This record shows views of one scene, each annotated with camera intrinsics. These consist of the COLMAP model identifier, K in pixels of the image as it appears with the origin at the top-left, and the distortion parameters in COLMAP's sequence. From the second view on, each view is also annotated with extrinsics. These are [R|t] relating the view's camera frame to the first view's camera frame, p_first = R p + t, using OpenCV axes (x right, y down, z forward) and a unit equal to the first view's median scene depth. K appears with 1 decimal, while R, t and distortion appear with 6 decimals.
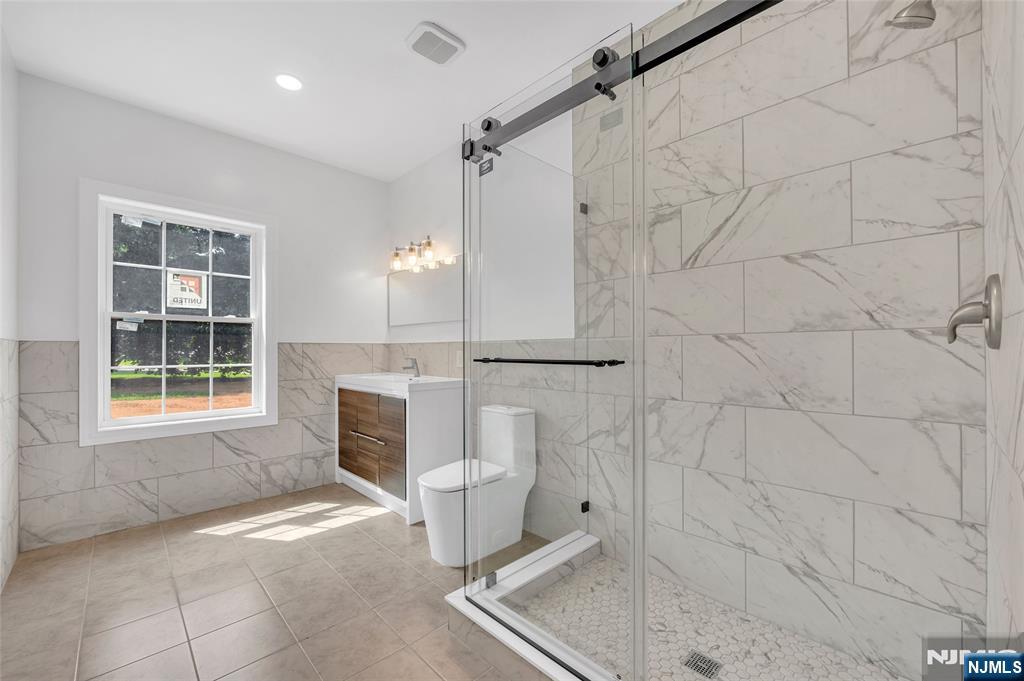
lens RADIAL K [[410.3, 0, 499.3], [0, 410.3, 346.7], [0, 0, 1]] dist [0.001278, 0.000216]
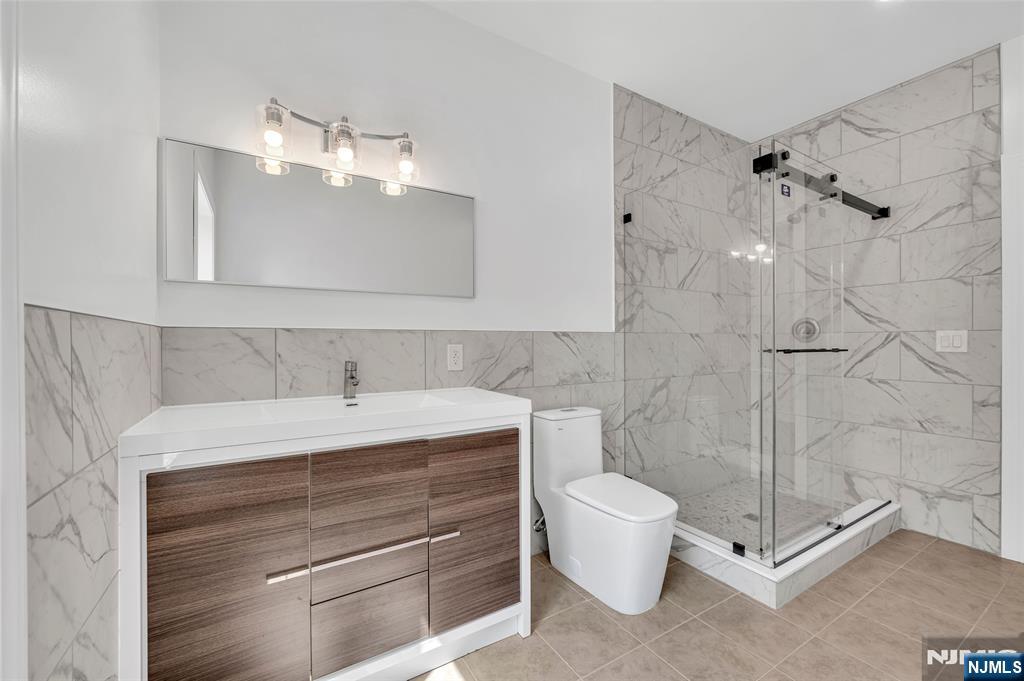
lens RADIAL K [[410.3, 0, 499.3], [0, 410.3, 346.7], [0, 0, 1]] dist [0.001278, 0.000216]
pose [[0.229151, -0.004636, 0.973380, -0.975384], [-0.002462, 0.999983, 0.005342, 0.012464], [-0.973388, -0.003620, 0.229135, 1.080586]]
